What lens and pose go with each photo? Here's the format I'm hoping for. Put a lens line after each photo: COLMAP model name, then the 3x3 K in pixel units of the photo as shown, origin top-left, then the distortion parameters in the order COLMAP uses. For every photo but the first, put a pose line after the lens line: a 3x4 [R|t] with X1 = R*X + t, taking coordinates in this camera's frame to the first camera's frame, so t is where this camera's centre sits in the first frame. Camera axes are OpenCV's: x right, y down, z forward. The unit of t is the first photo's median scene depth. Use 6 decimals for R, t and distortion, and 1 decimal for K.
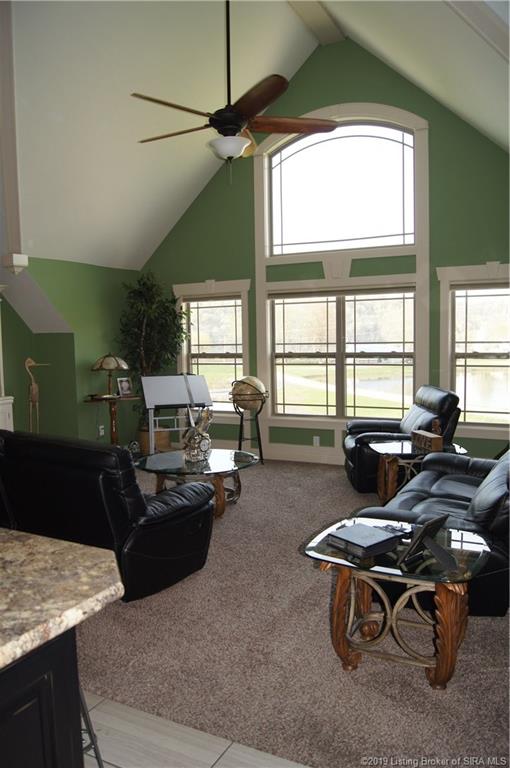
lens RADIAL K [[605.7, 0, 269.3], [0, 605.7, 402.7], [0, 0, 1]] dist [-0.076672, 0.008055]
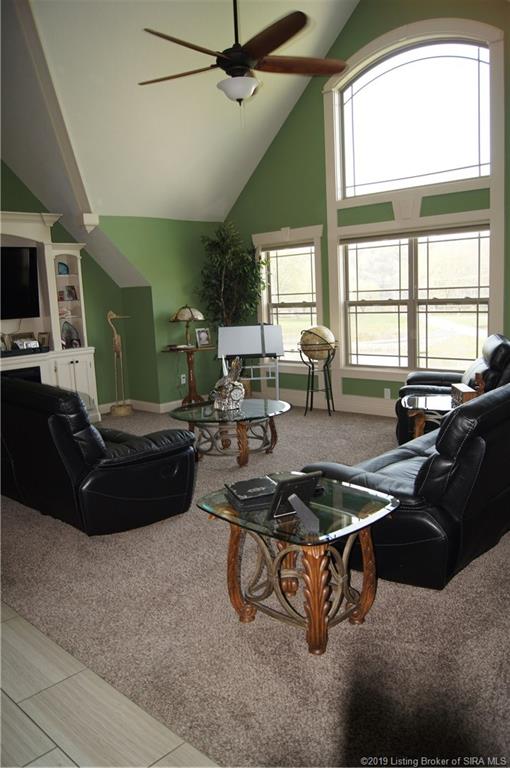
lens RADIAL K [[605.7, 0, 263.3], [0, 605.7, 409.8], [0, 0, 1]] dist [-0.076672, 0.008055]
pose [[0.956105, 0.029707, -0.291515, 0.171963], [-0.002418, 0.995613, 0.093531, 0.000448], [0.293014, -0.088721, 0.951983, 0.032333]]
